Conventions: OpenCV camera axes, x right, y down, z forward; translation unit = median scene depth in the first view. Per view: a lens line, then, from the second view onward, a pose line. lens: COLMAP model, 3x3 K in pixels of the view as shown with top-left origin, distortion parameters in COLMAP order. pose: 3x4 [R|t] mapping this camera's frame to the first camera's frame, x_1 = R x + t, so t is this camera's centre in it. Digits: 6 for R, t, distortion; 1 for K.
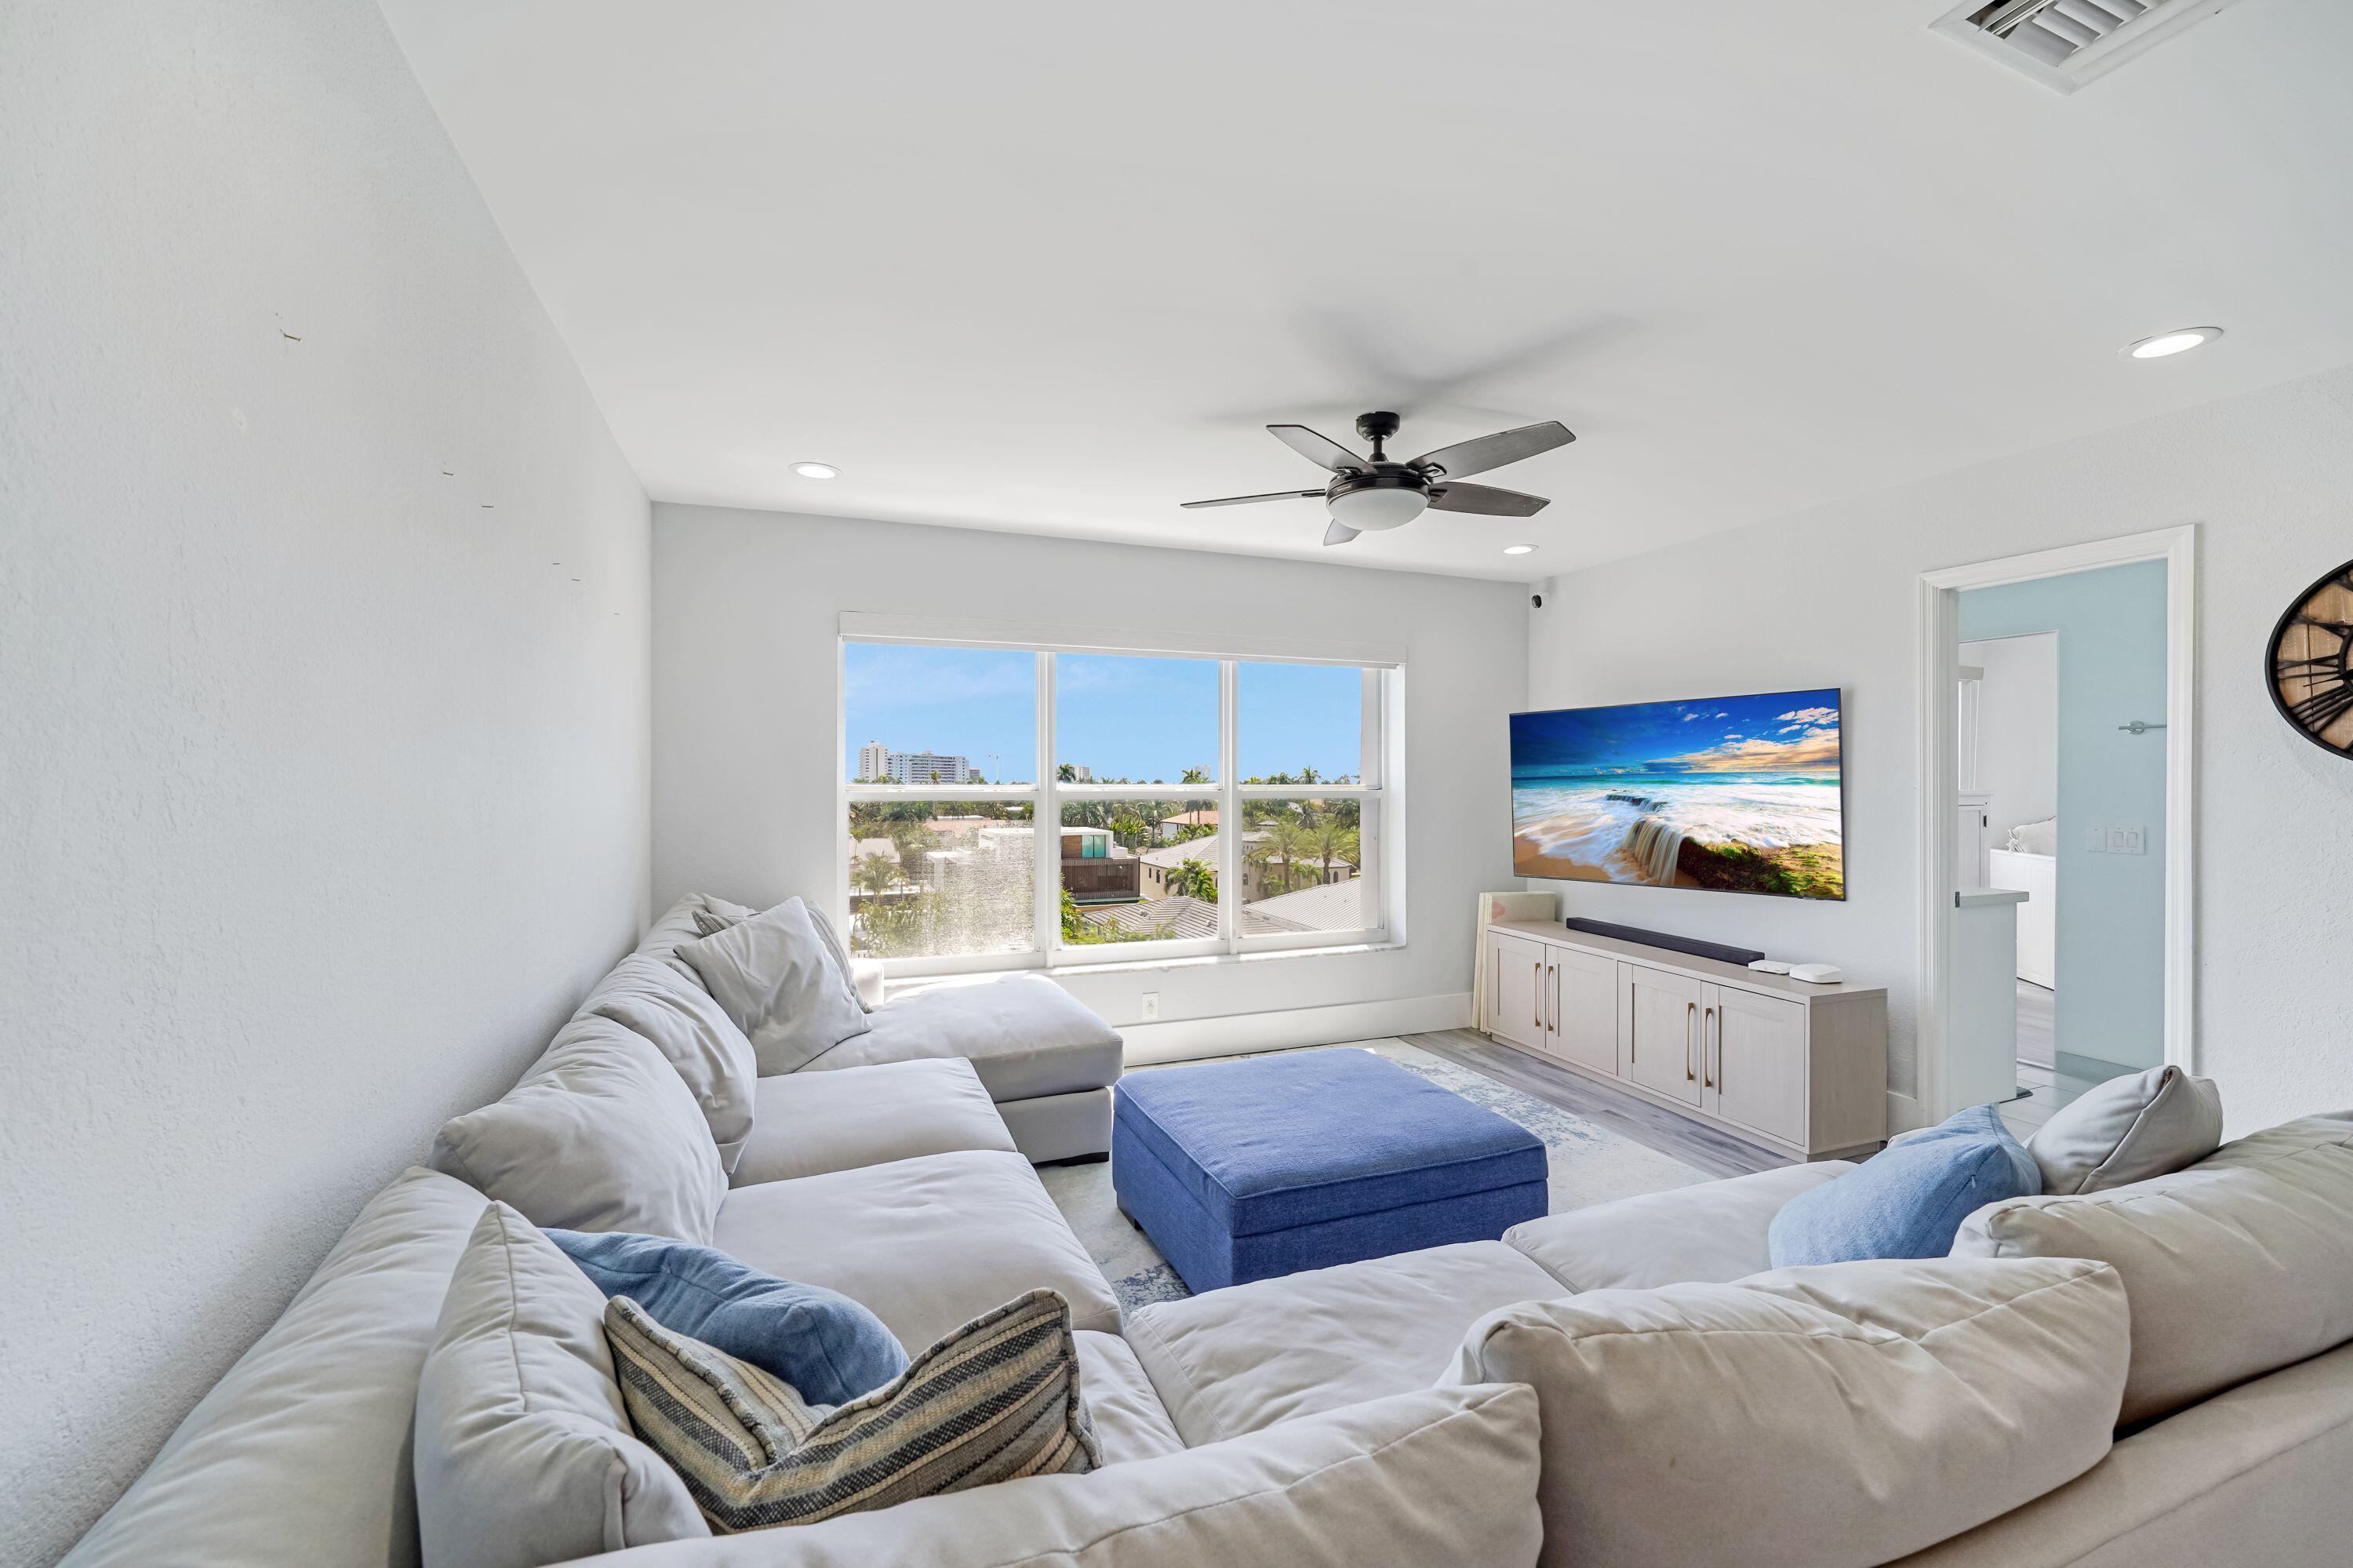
lens RADIAL K [[947.0, 0, 1185.8], [0, 947.0, 777.3], [0, 0, 1]] dist [-0.005557, 0.000701]
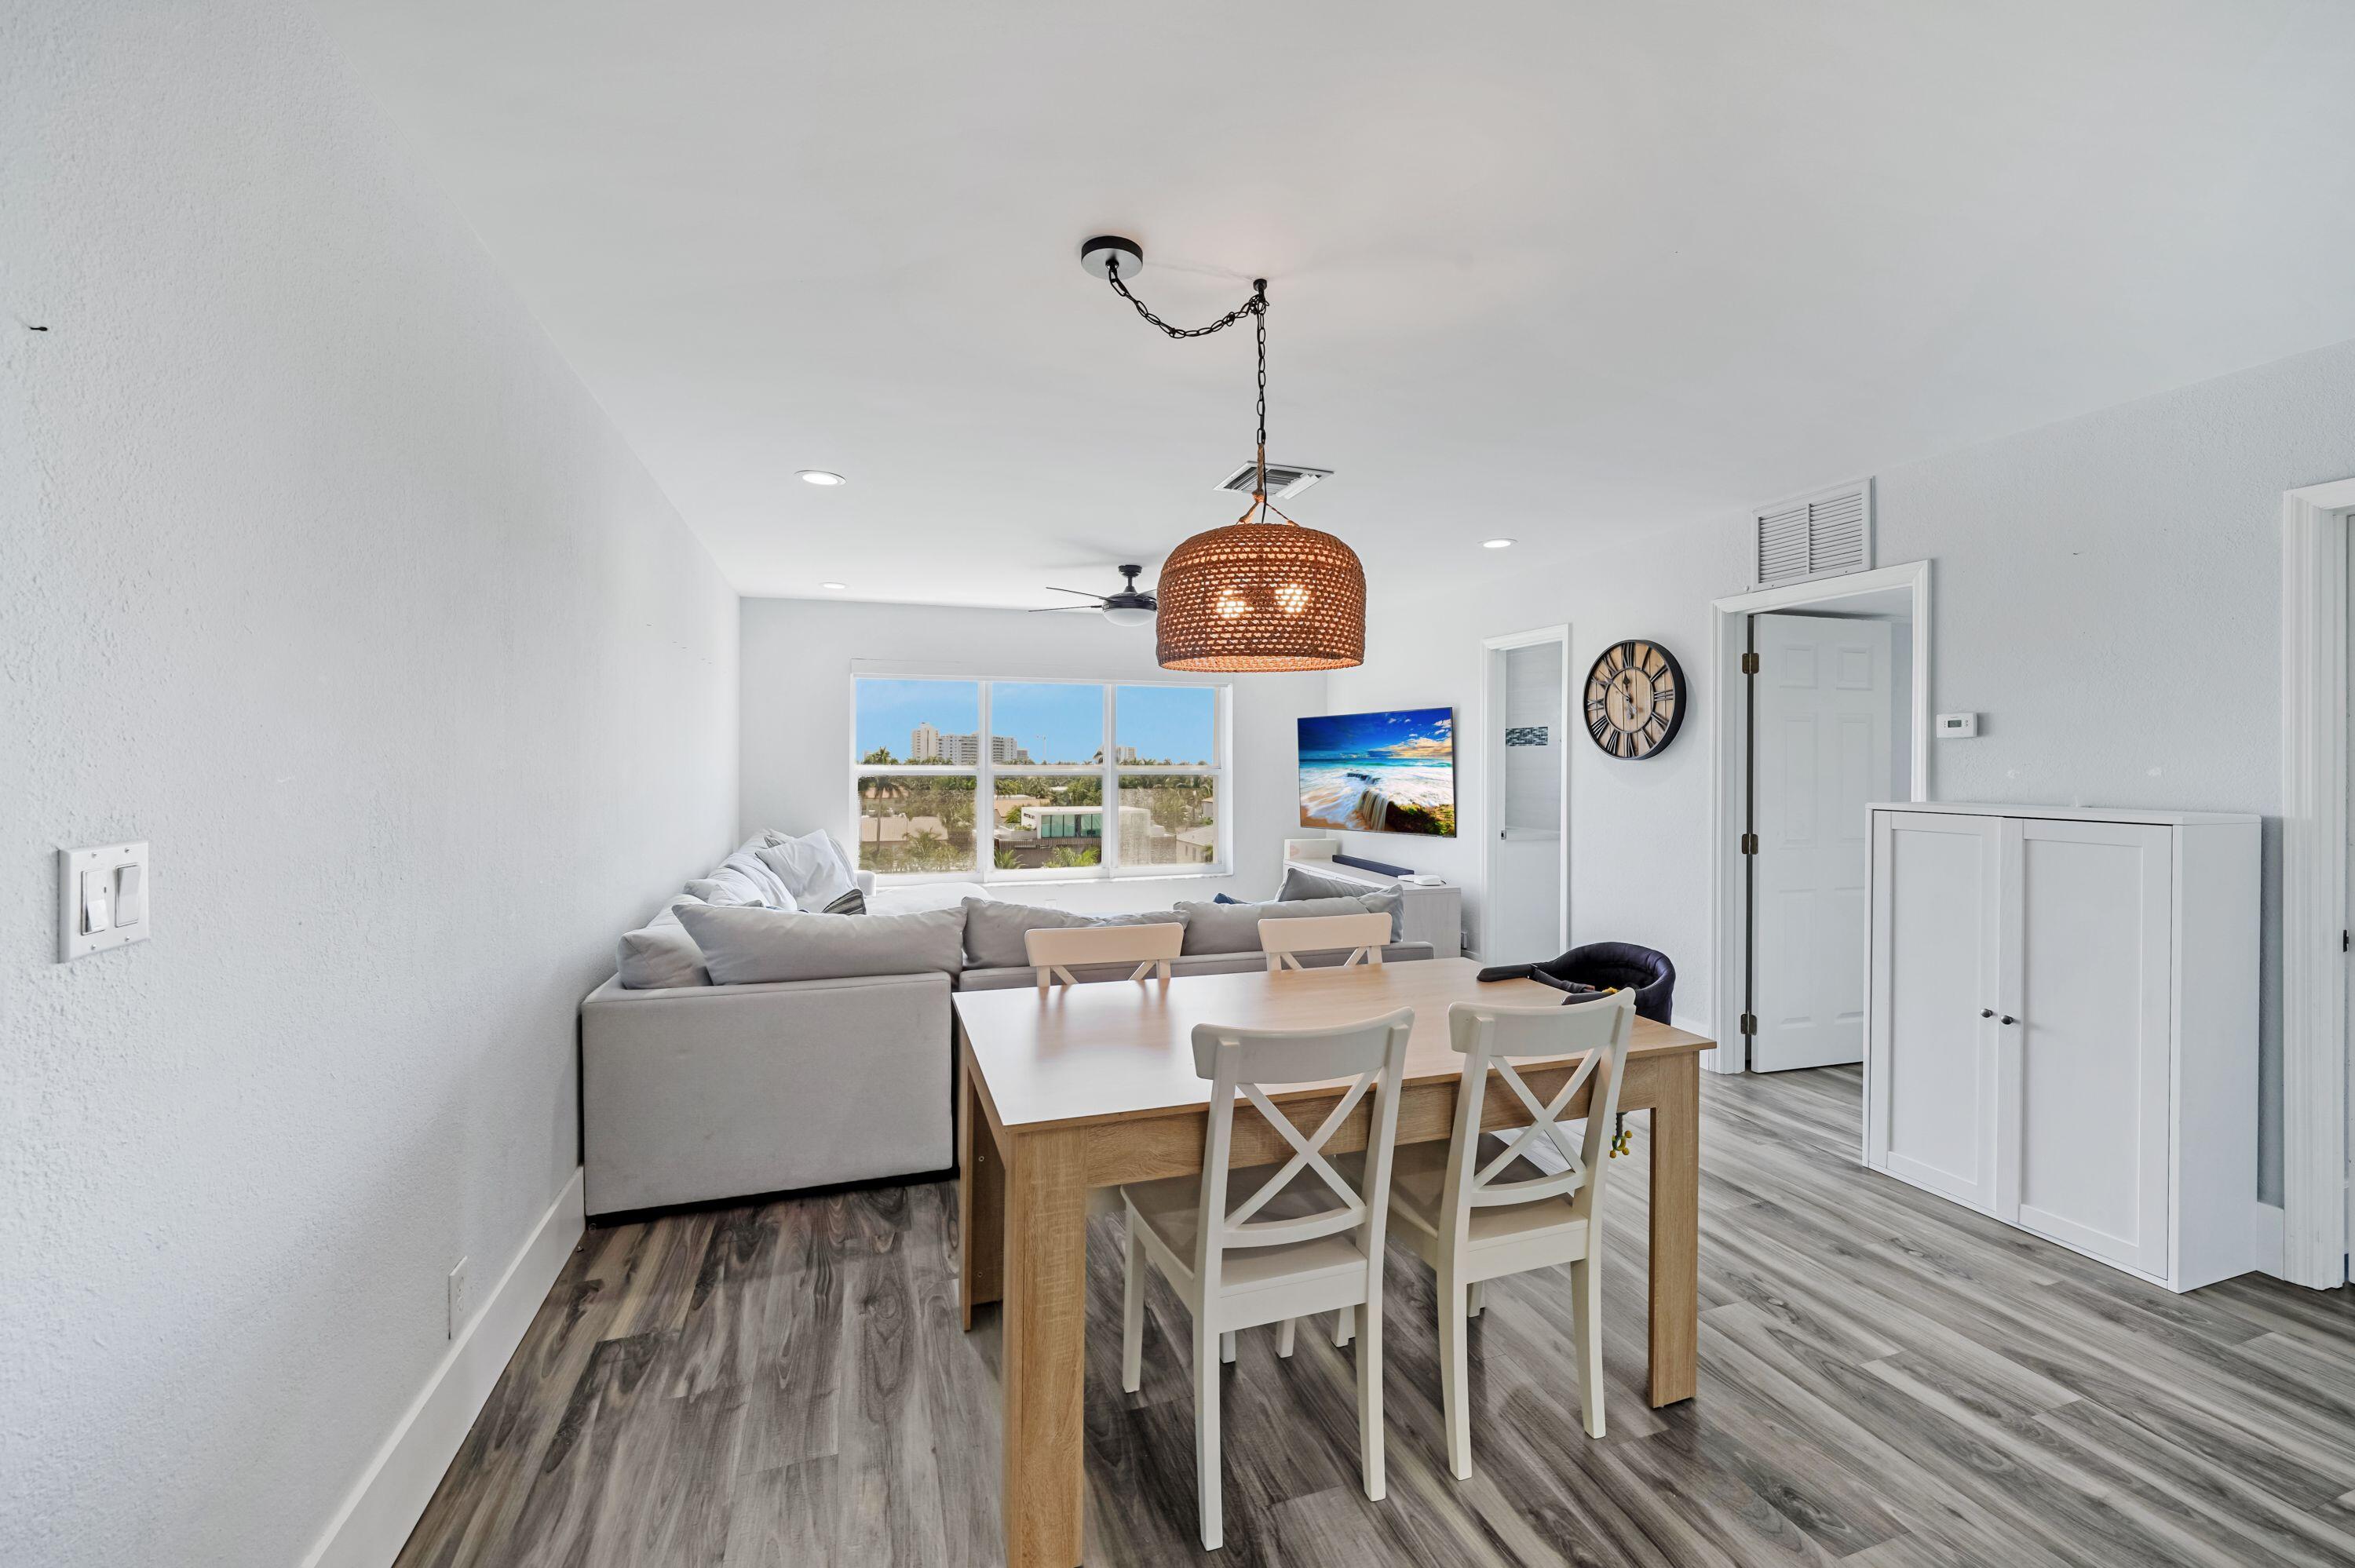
lens RADIAL K [[947.6, 0, 1194.1], [0, 947.6, 749.9], [0, 0, 1]] dist [-0.005557, 0.000701]
pose [[0.999035, 0.001101, -0.043903, 0.269927], [-0.001489, 0.999960, -0.008801, -0.005182], [0.043891, 0.008858, 0.998997, -0.551427]]
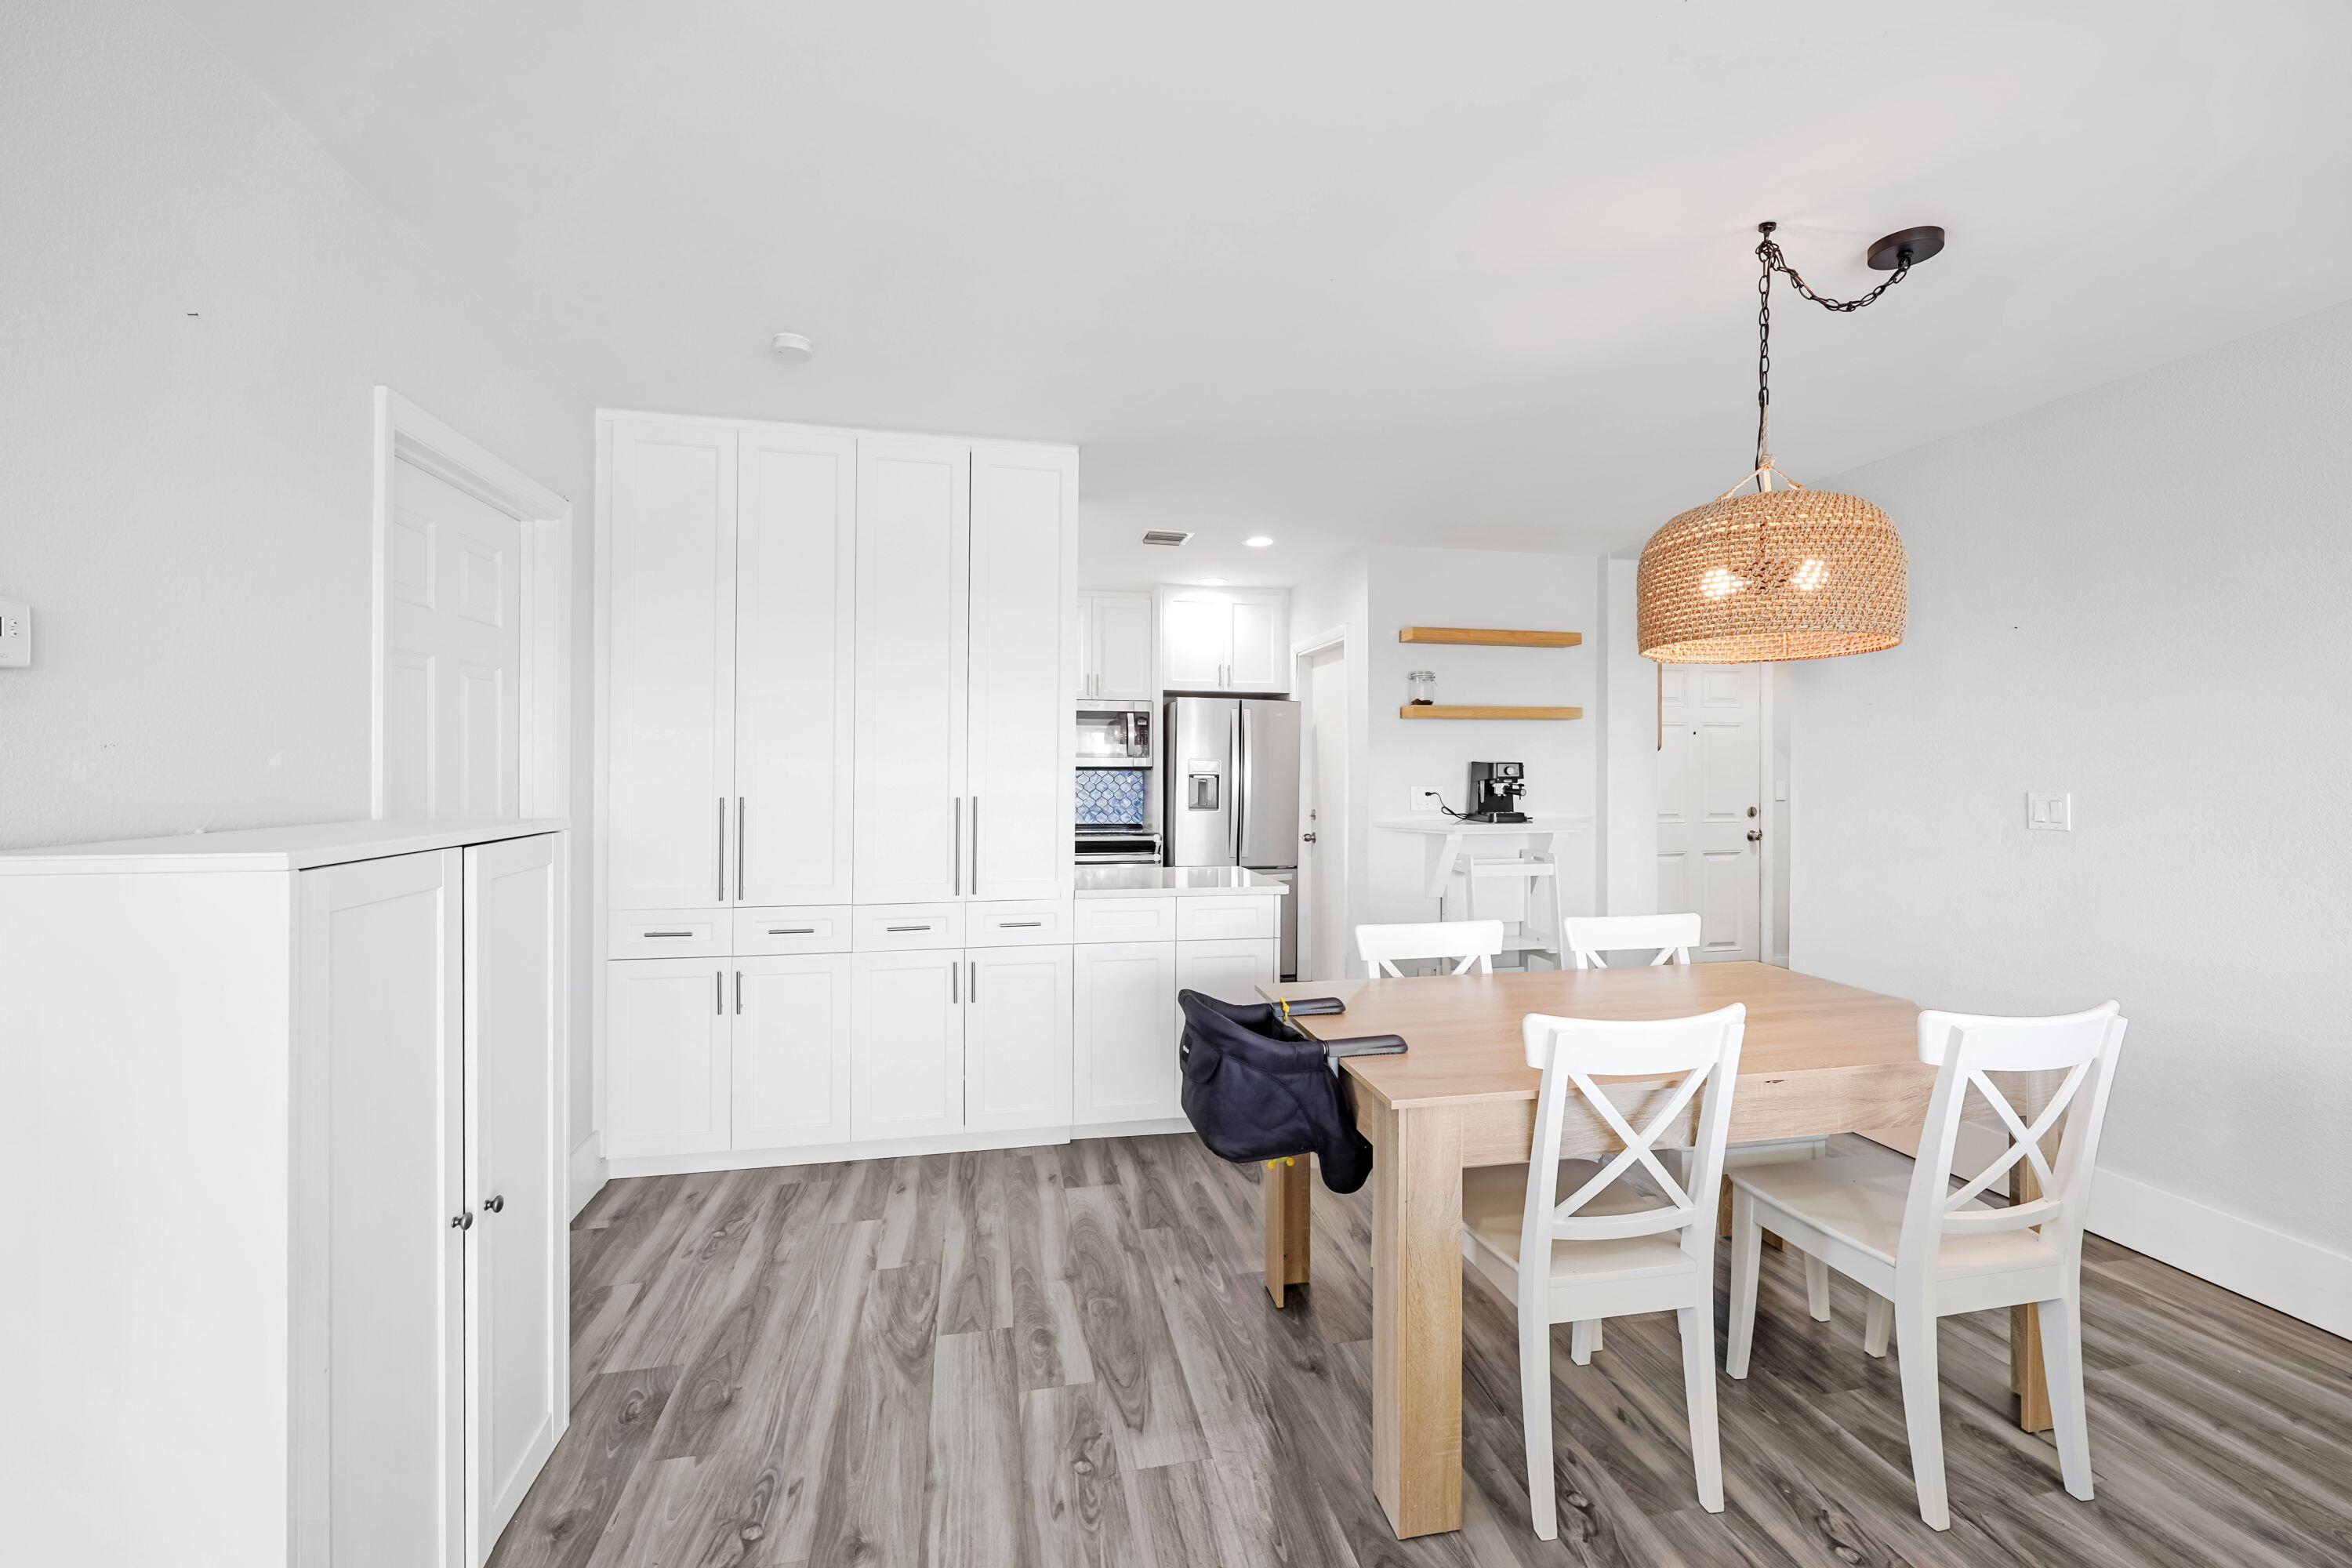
lens RADIAL K [[946.5, 0, 1192.4], [0, 946.5, 758.9], [0, 0, 1]] dist [-0.005557, 0.000701]
pose [[-0.985685, -0.003983, 0.168552, 0.470056], [-0.005646, 0.999940, -0.009384, 0.002739], [-0.168505, -0.010201, -0.985648, 0.430003]]
